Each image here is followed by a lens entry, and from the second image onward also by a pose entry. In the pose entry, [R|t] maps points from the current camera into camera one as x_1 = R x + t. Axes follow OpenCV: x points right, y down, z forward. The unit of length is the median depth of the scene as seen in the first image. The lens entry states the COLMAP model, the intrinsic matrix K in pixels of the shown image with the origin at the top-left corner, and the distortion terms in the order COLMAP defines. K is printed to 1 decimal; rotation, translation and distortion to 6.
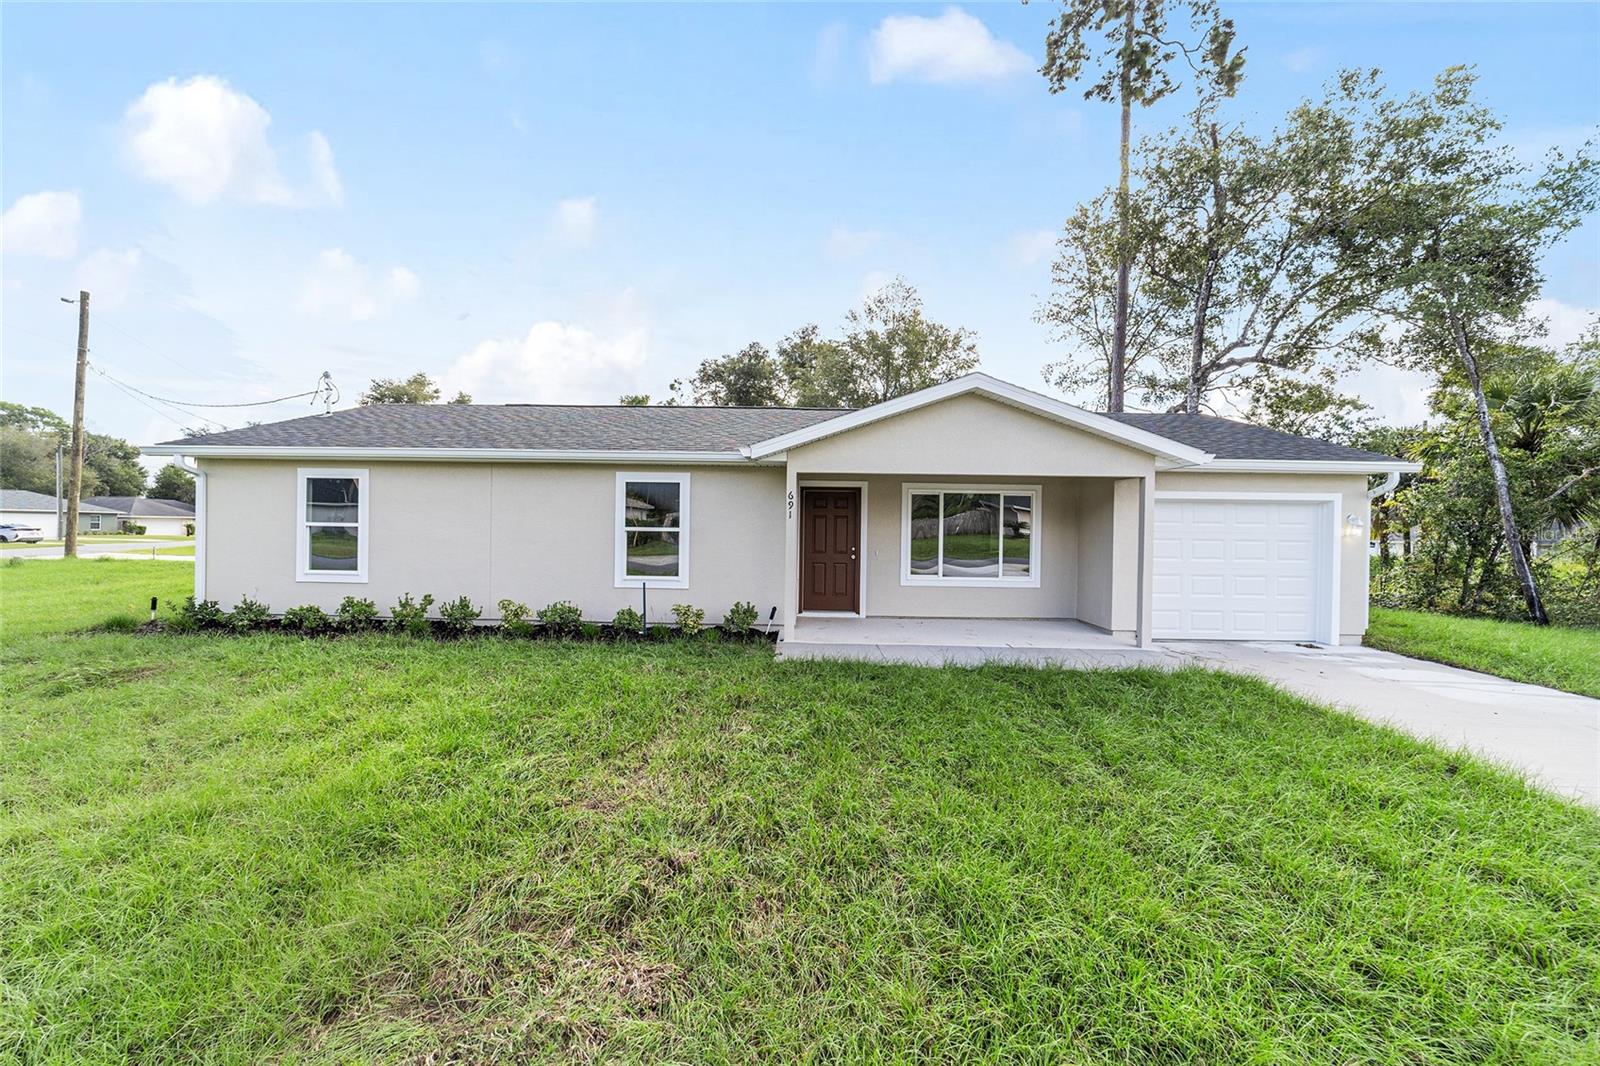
lens RADIAL K [[615.4, 0, 800.6], [0, 615.4, 535.3], [0, 0, 1]] dist [-0.017307, 0.007847]
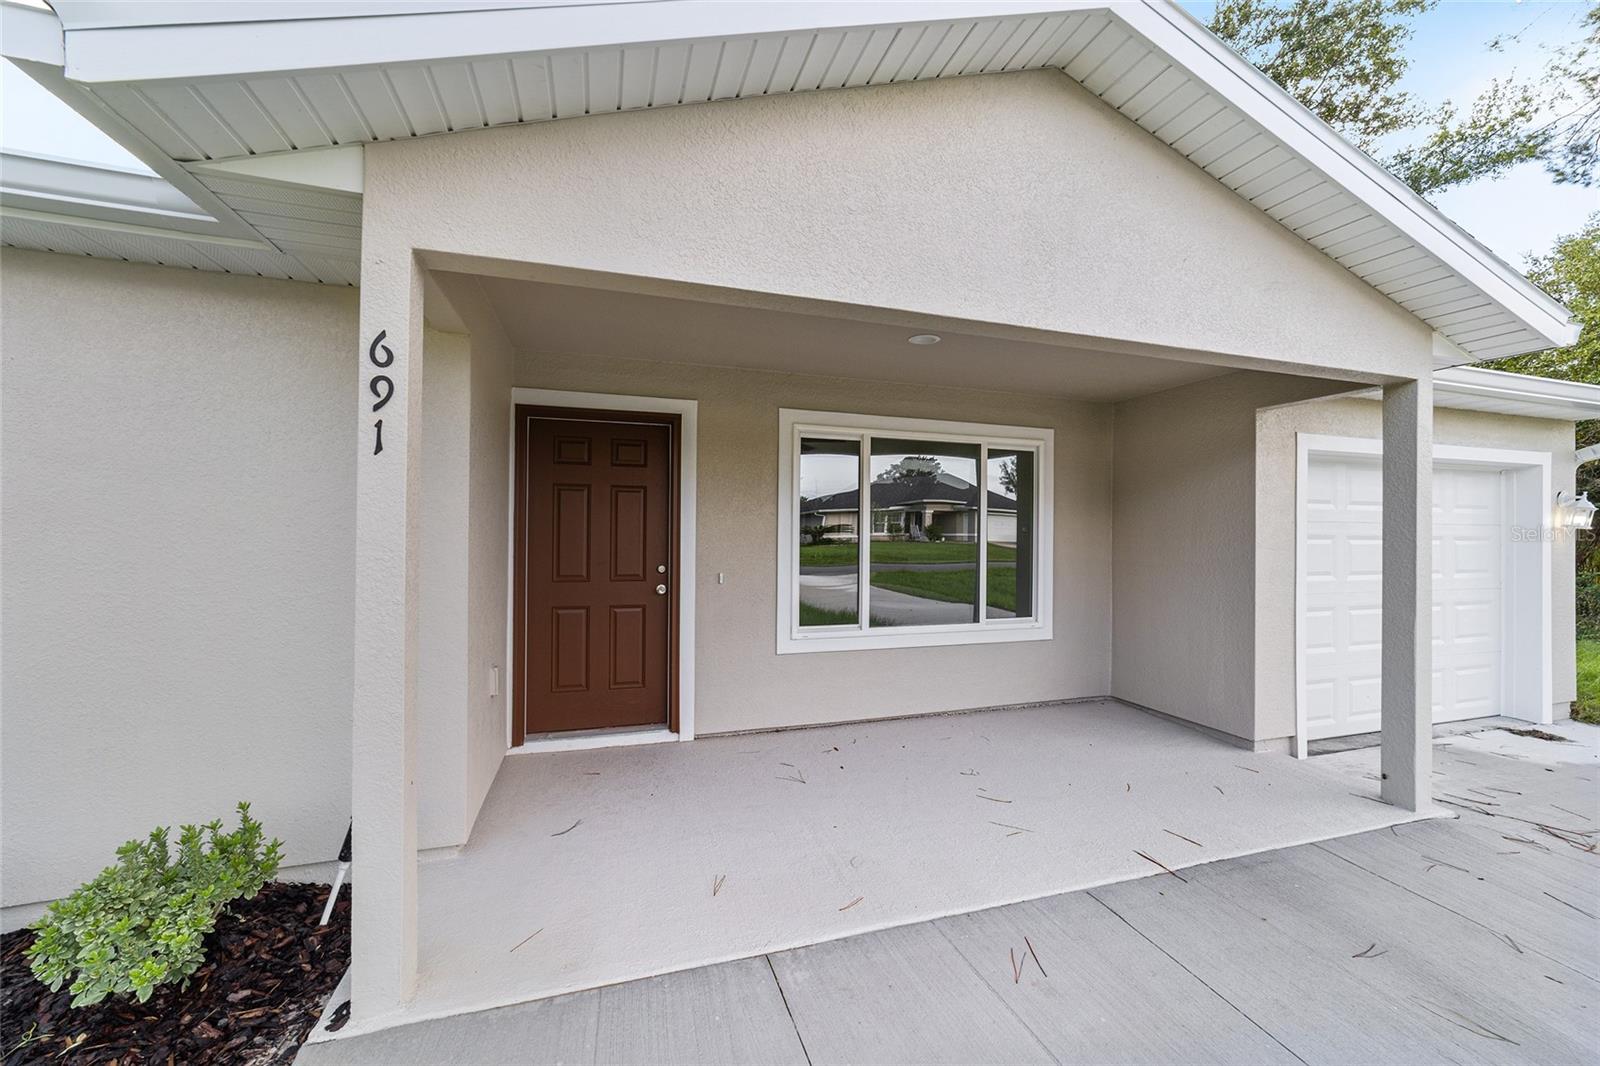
lens RADIAL K [[615.4, 0, 801.8], [0, 615.4, 535.5], [0, 0, 1]] dist [-0.017307, 0.007847]
pose [[0.948301, -0.006705, 0.317302, 0.045616], [0.010754, 0.999882, -0.011013, 0.005521], [-0.317190, 0.013856, 0.948261, 0.591655]]
